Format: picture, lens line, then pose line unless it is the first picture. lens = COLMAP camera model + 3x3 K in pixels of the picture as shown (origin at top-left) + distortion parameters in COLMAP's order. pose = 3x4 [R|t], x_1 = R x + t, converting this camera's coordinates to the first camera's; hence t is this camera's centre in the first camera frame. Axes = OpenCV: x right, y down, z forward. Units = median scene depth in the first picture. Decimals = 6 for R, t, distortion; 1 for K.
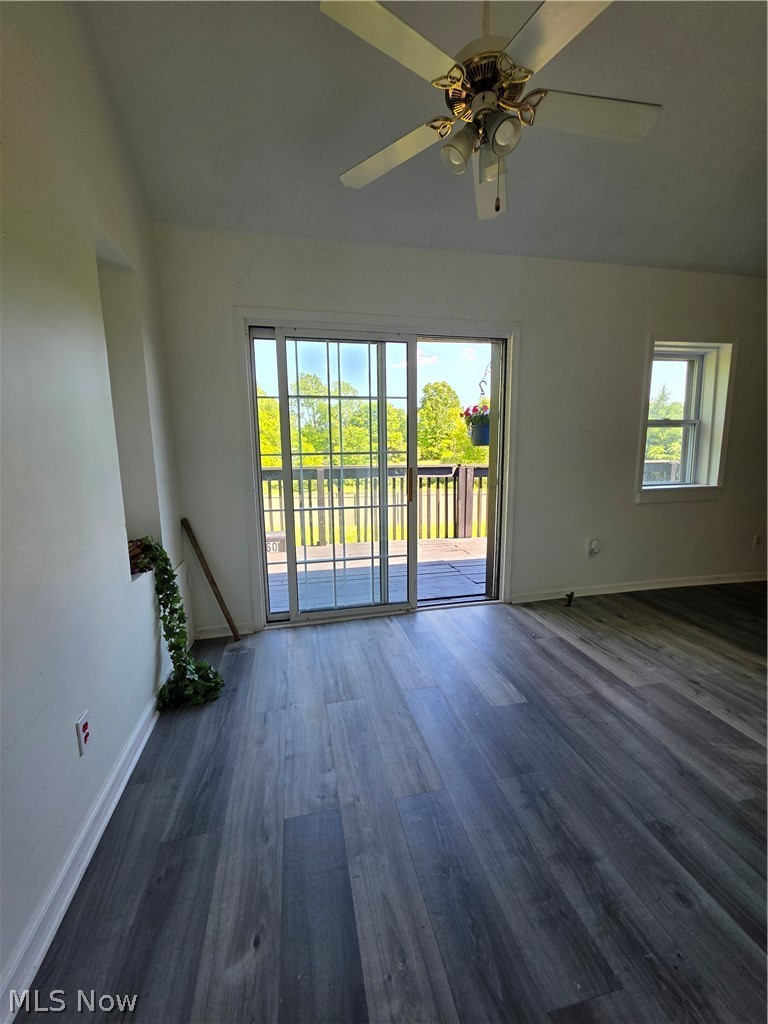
lens RADIAL K [[409.8, 0, 384.0], [0, 409.8, 512.0], [0, 0, 1]] dist [0.005511, -0.000249]
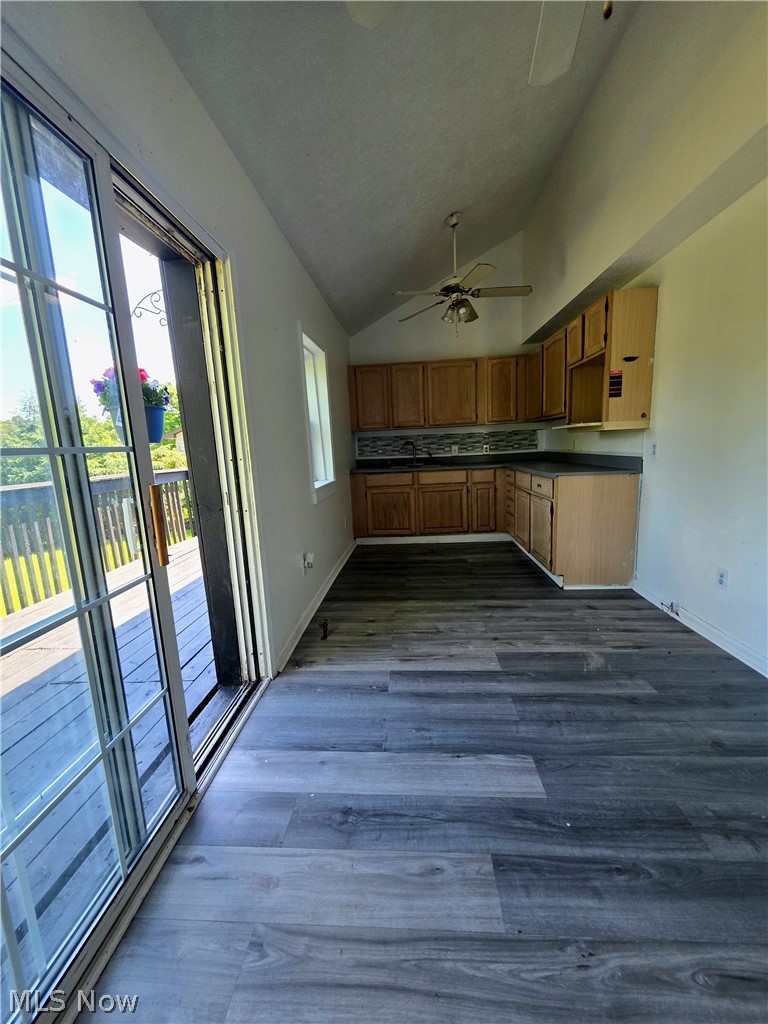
lens RADIAL K [[409.8, 0, 384.0], [0, 409.8, 512.0], [0, 0, 1]] dist [0.005511, -0.000249]
pose [[0.278271, -0.154994, 0.947915, -0.324505], [0.190236, 0.976238, 0.103779, -0.098511], [-0.941475, 0.151449, 0.301144, 0.802166]]
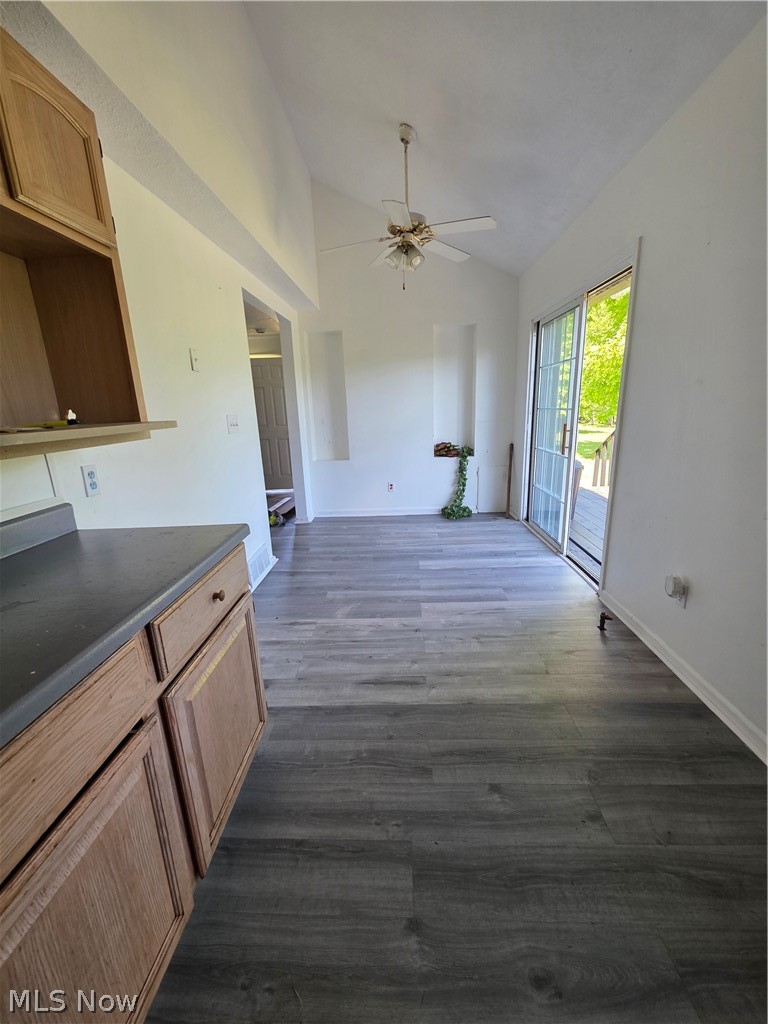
lens RADIAL K [[409.8, 0, 384.0], [0, 409.8, 512.0], [0, 0, 1]] dist [0.005511, -0.000249]
pose [[-0.256237, 0.265226, -0.929515, 1.553069], [-0.108052, 0.947733, 0.300211, -0.196533], [0.960556, 0.177361, -0.214186, 0.981927]]
